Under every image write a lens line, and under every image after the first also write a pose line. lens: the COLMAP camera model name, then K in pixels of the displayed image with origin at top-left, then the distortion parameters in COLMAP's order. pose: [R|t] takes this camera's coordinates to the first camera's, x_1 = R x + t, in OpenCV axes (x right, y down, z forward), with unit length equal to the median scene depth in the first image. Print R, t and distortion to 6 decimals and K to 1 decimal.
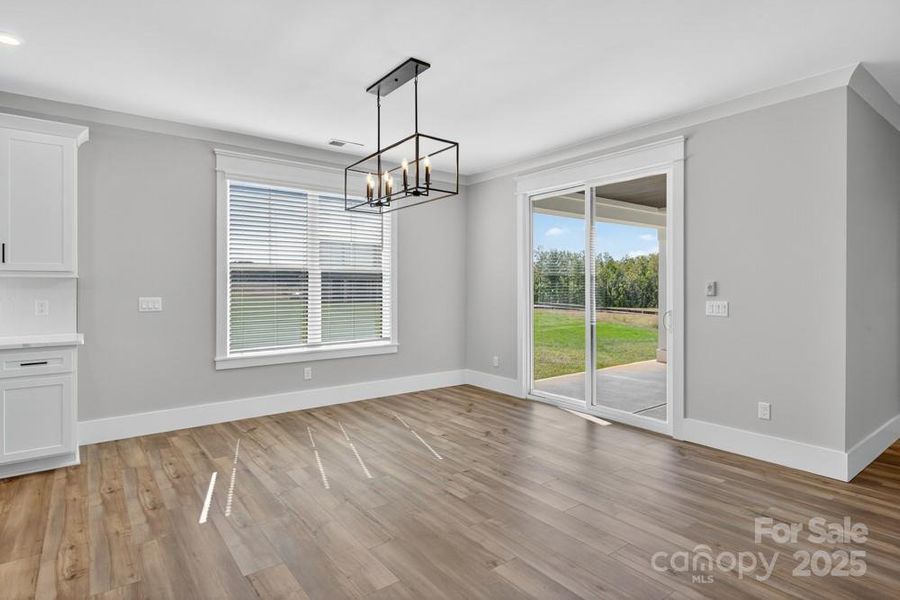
lens RADIAL K [[479.4, 0, 448.2], [0, 479.4, 282.9], [0, 0, 1]] dist [0.001817, -0.001595]
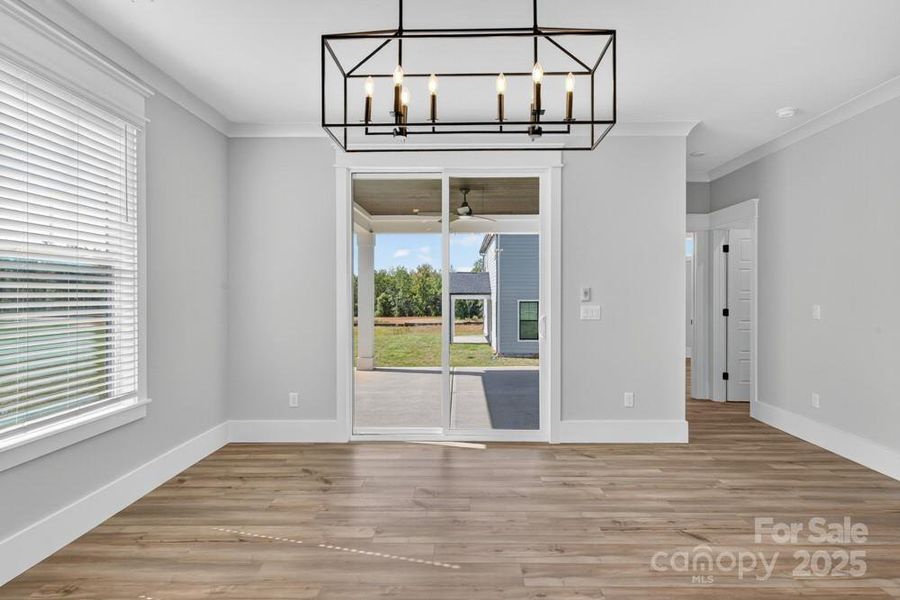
lens RADIAL K [[479.4, 0, 457.2], [0, 479.4, 297.9], [0, 0, 1]] dist [0.001817, -0.001595]
pose [[0.607237, -0.011571, 0.794436, -0.450047], [-0.003737, 0.999841, 0.017419, 0.001869], [-0.794512, -0.013546, 0.607097, 0.557741]]
